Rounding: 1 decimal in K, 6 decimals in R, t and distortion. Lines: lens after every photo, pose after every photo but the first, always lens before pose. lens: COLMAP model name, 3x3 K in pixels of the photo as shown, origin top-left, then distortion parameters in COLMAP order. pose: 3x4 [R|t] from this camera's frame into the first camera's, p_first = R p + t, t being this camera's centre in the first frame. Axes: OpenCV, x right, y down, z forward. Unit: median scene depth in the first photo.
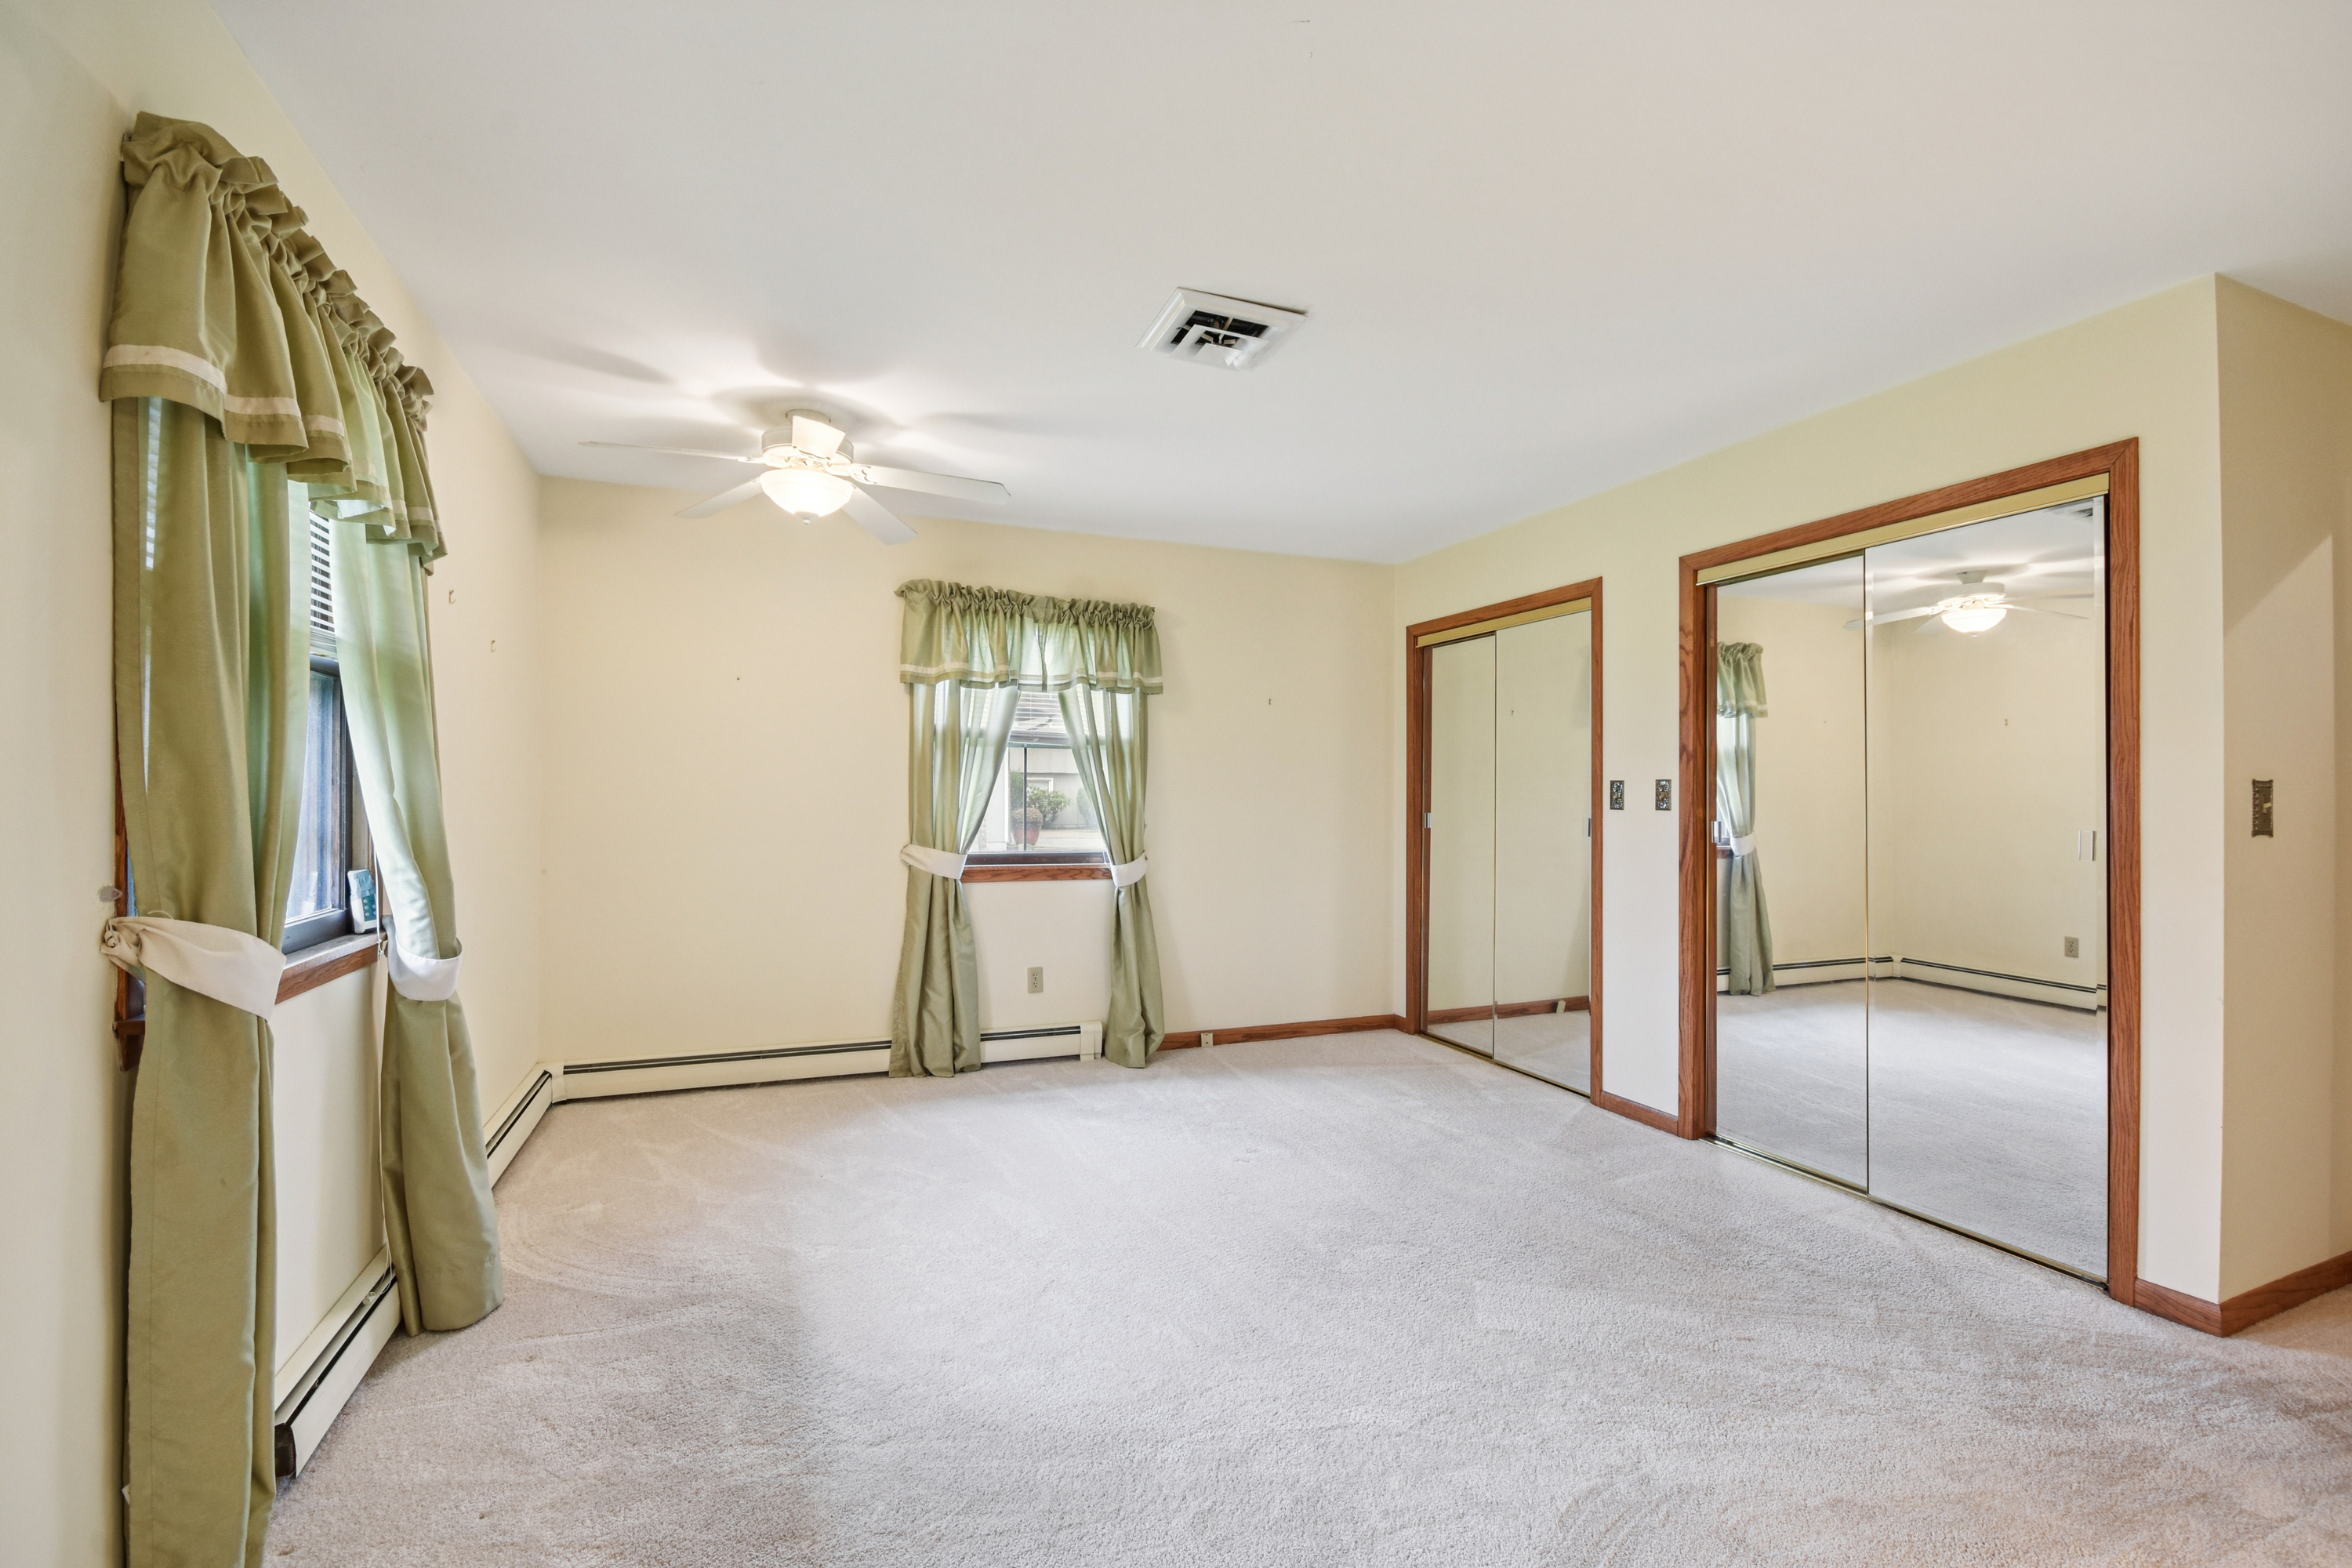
lens RADIAL K [[1056.7, 0, 1181.9], [0, 1056.7, 802.9], [0, 0, 1]] dist [-0.003073, -0.001320]
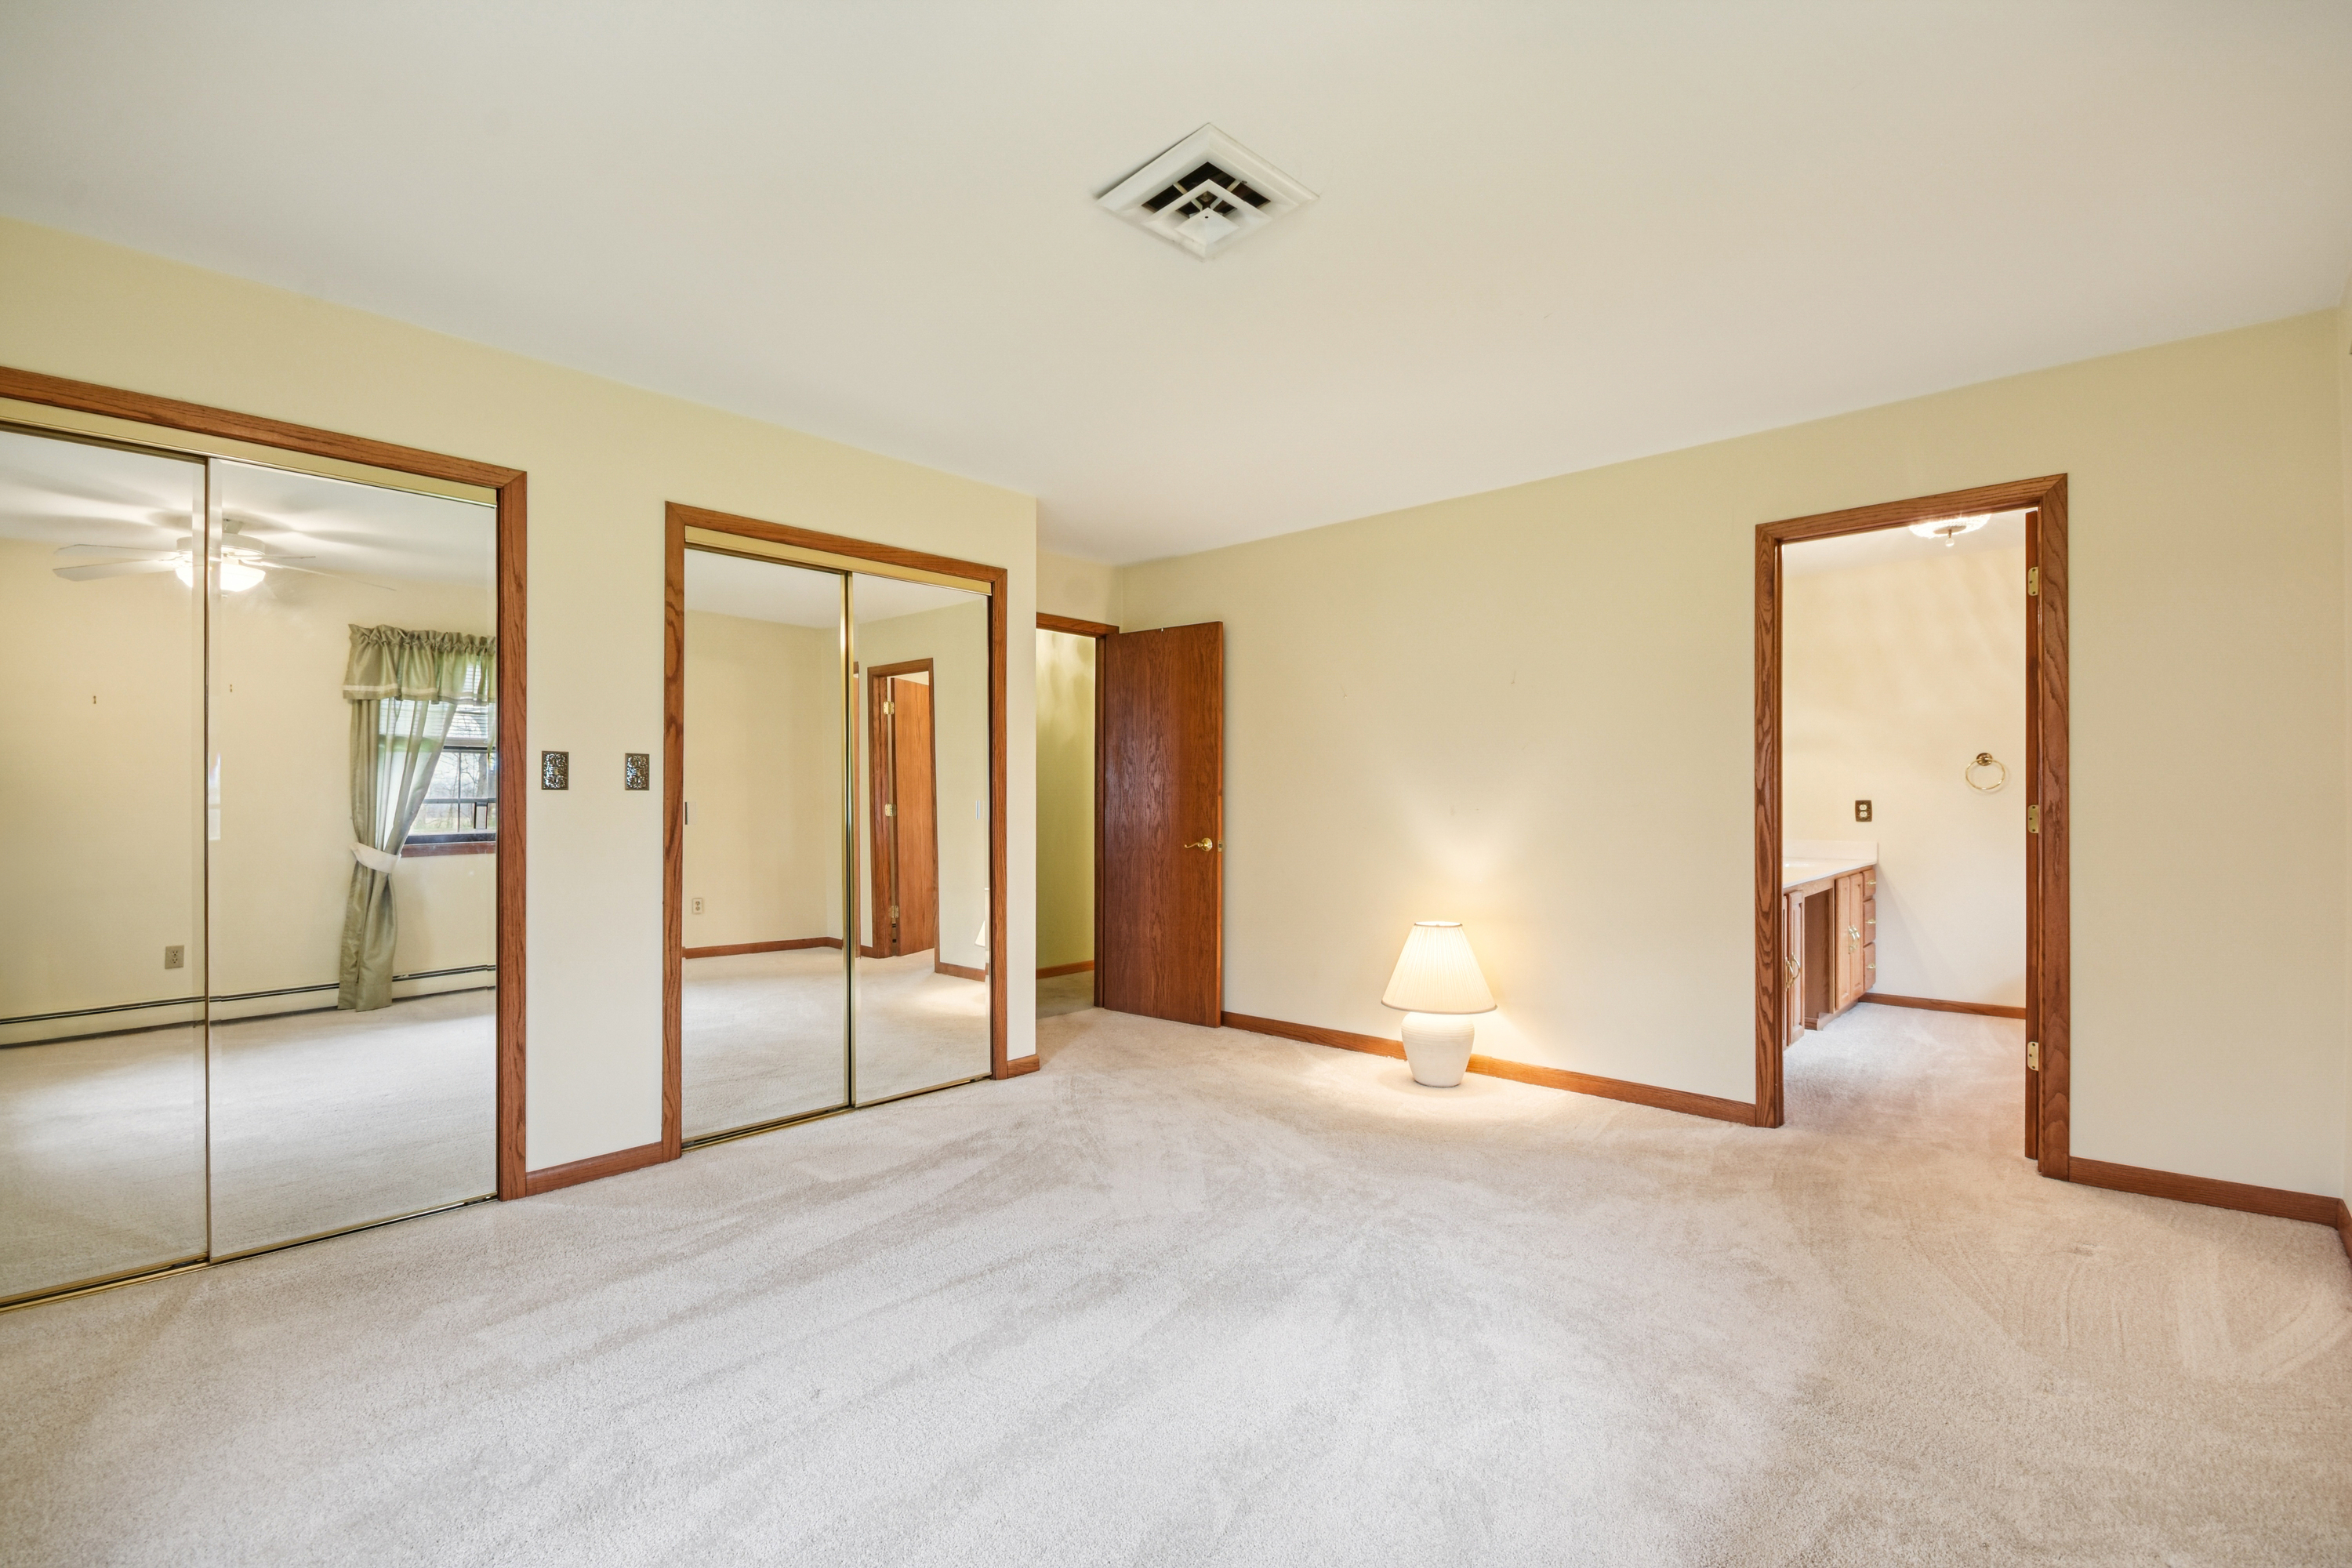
lens RADIAL K [[1056.7, 0, 1181.9], [0, 1056.7, 802.9], [0, 0, 1]] dist [-0.003073, -0.001320]
pose [[-0.439273, -0.001977, 0.898351, -0.497557], [0.009143, 0.999936, 0.006671, 0.016520], [-0.898307, 0.011144, -0.439227, 0.986227]]
